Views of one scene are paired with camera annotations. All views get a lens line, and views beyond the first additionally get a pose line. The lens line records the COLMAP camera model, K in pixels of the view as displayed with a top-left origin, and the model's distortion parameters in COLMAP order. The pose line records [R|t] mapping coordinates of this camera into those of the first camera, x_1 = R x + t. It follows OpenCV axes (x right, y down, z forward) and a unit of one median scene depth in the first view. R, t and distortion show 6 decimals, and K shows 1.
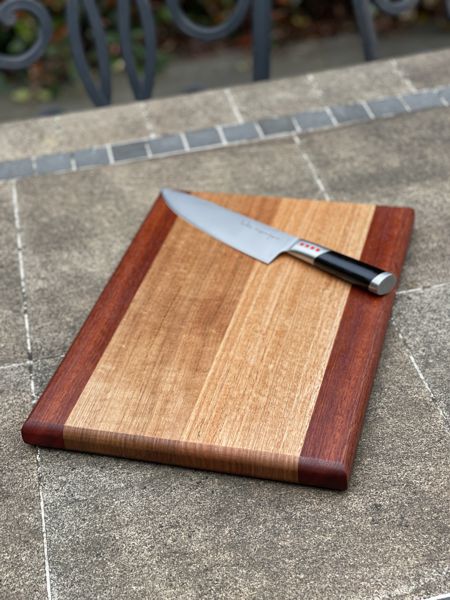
lens RADIAL K [[1119.5, 0, 225.0], [0, 1119.5, 304.4], [0, 0, 1]] dist [0.238265, -0.227261]
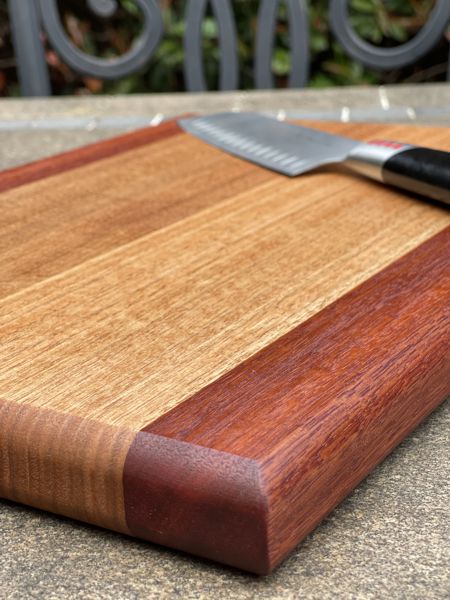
lens RADIAL K [[1148.5, 0, 225.0], [0, 1148.5, 300.0], [0, 0, 1]] dist [0.136946, 0.199069]
pose [[0.957380, 0.125509, -0.260136, 0.139240], [-0.197094, 0.942258, -0.270748, 0.153428], [0.211134, 0.310480, 0.926836, 0.598700]]
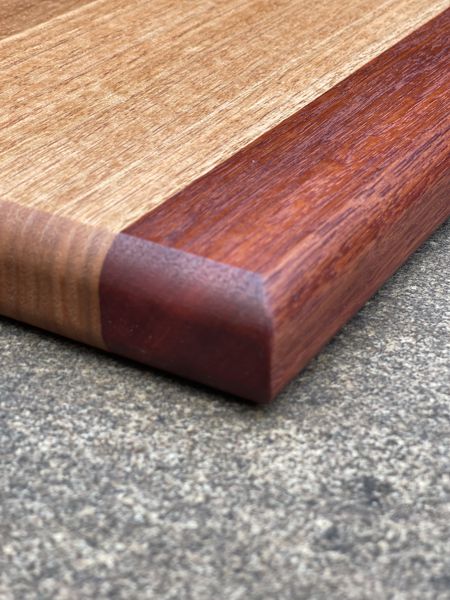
lens RADIAL K [[1130.4, 0, 221.8], [0, 1130.4, 299.1], [0, 0, 1]] dist [0.187629, 0.091615]
pose [[0.958775, 0.201574, -0.200293, 0.120544], [-0.221375, 0.971759, -0.081716, 0.139947], [0.178165, 0.122687, 0.976322, 0.641423]]
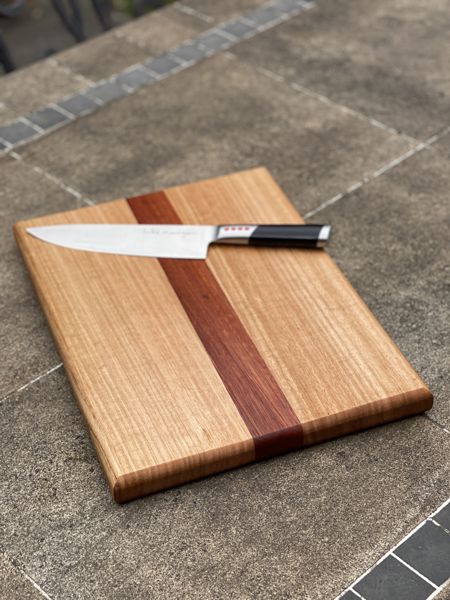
lens RADIAL K [[1119.5, 0, 225.0], [0, 1119.5, 304.4], [0, 0, 1]] dist [0.238265, -0.227261]
pose [[0.846342, -0.299132, 0.440709, -0.323344], [0.296204, 0.951989, 0.077332, -0.059752], [-0.442682, 0.065090, 0.894313, 0.074077]]
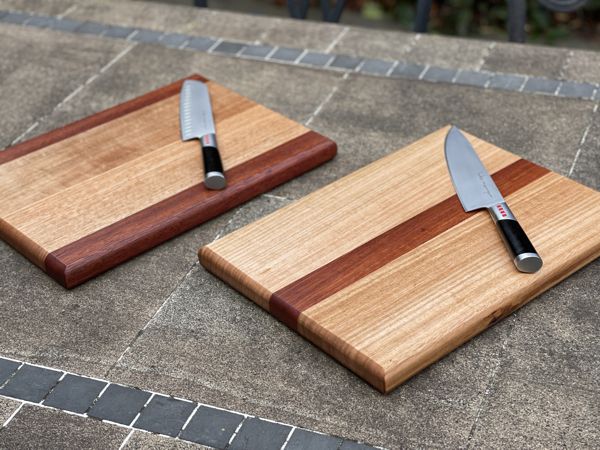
lens RADIAL K [[1126.3, 0, 300.0], [0, 1126.3, 225.0], [0, 0, 1]] dist [0.215116, 0.211364]
pose [[0.840290, 0.332086, -0.428524, 0.742329], [-0.346926, 0.936780, 0.045676, -0.049949], [0.416601, 0.110285, 0.902375, -0.075540]]
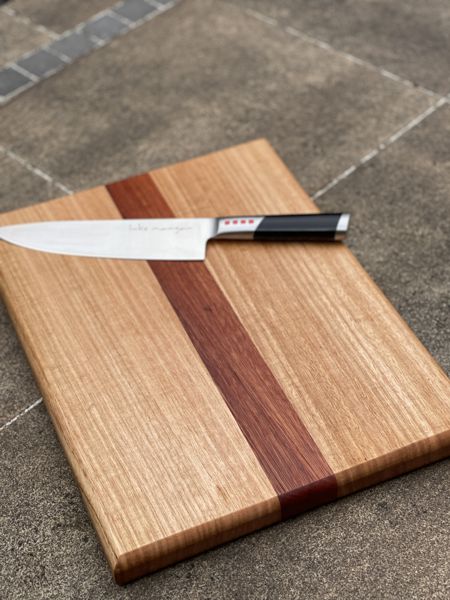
lens RADIAL K [[1105.1, 0, 224.6], [0, 1105.1, 311.5], [0, 0, 1]] dist [0.305680, -0.982309]
pose [[0.820966, -0.376118, 0.429594, -0.244660], [0.333682, 0.926571, 0.173556, -0.134126], [-0.463327, 0.000864, 0.886187, 0.228689]]
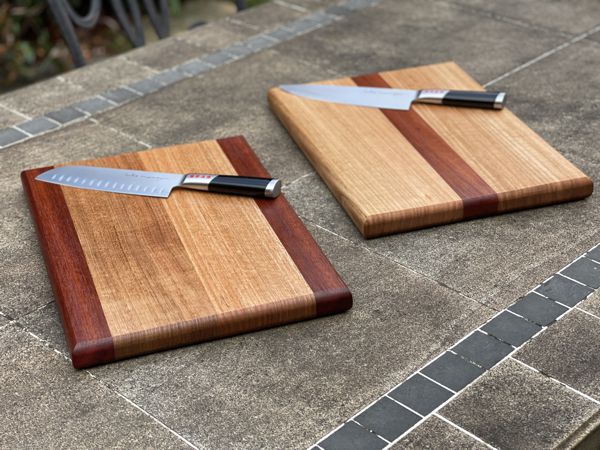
lens RADIAL K [[1115.3, 0, 307.5], [0, 1115.3, 225.1], [0, 0, 1]] dist [0.218430, 0.122377]
pose [[0.821307, -0.231617, 0.521353, -0.483801], [0.307699, 0.949399, -0.062947, 0.118212], [-0.480393, 0.212119, 0.851016, -0.062042]]
